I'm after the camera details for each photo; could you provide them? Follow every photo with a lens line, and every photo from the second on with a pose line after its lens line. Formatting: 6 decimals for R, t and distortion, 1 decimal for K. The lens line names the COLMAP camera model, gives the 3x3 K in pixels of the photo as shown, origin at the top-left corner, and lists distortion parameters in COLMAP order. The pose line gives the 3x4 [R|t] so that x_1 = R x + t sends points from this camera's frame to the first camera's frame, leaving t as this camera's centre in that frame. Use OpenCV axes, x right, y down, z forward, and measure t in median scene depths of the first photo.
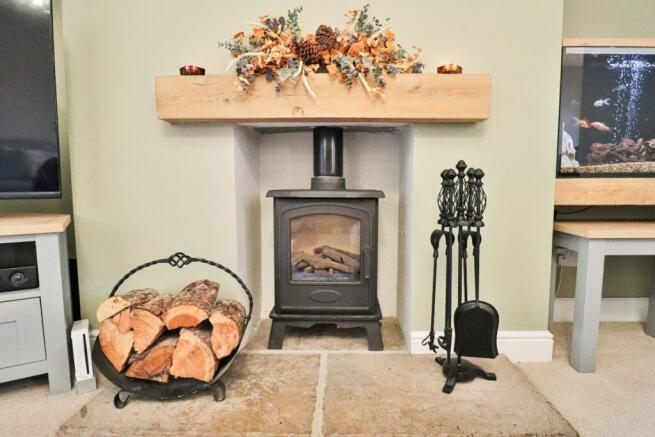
lens RADIAL K [[376.3, 0, 329.2], [0, 376.3, 210.7], [0, 0, 1]] dist [-0.021472, -0.000546]
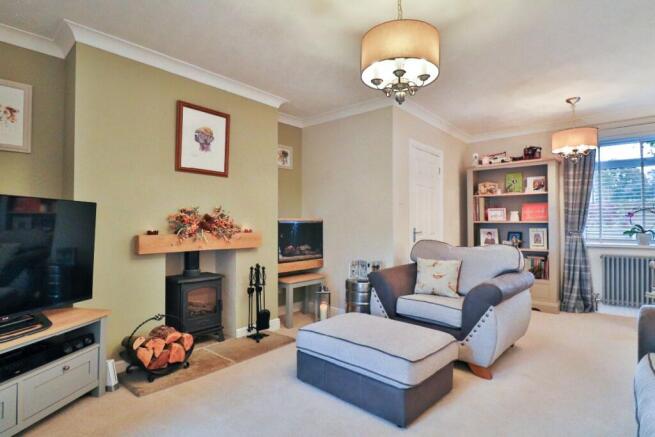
lens RADIAL K [[345.0, 0, 337.6], [0, 345.0, 216.8], [0, 0, 1]] dist [-0.000662, -0.000362]
pose [[0.648624, 0.011739, 0.761018, -1.269651], [0.069221, 0.994827, -0.074344, -0.241949], [-0.757955, 0.100900, 0.644456, -1.243639]]
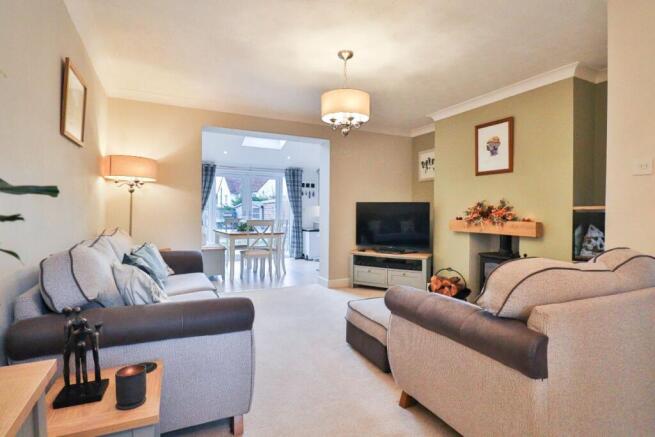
lens RADIAL K [[345.0, 0, 337.6], [0, 345.0, 216.8], [0, 0, 1]] dist [-0.000662, -0.000362]
pose [[0.477559, 0.010288, -0.878539, 2.053411], [-0.089096, 0.995344, -0.036776, -0.166171], [0.874070, 0.095837, 0.476252, -1.652540]]
